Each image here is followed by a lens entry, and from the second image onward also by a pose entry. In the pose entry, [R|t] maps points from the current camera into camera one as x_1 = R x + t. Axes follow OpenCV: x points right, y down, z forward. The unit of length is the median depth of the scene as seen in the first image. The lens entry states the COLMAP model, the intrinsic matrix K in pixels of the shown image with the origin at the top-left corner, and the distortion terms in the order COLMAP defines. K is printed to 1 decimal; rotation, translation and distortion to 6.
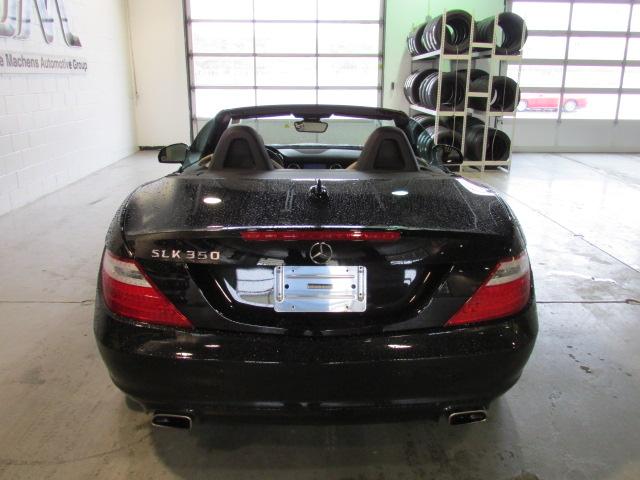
lens RADIAL K [[558.1, 0, 323.7], [0, 558.1, 240.1], [0, 0, 1]] dist [-0.042355, 0.009280]
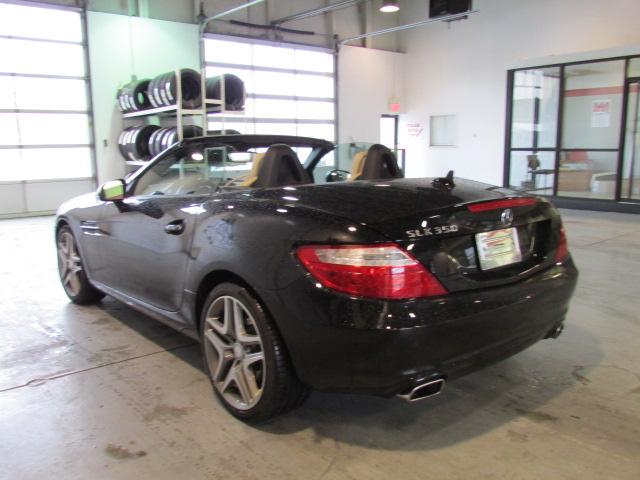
lens RADIAL K [[558.1, 0, 323.7], [0, 558.1, 240.1], [0, 0, 1]] dist [-0.042355, 0.009280]
pose [[0.785741, -0.117218, 0.607347, -0.227716], [0.187040, 0.980940, -0.052657, 0.012807], [-0.589599, 0.154973, 0.792690, 0.045700]]
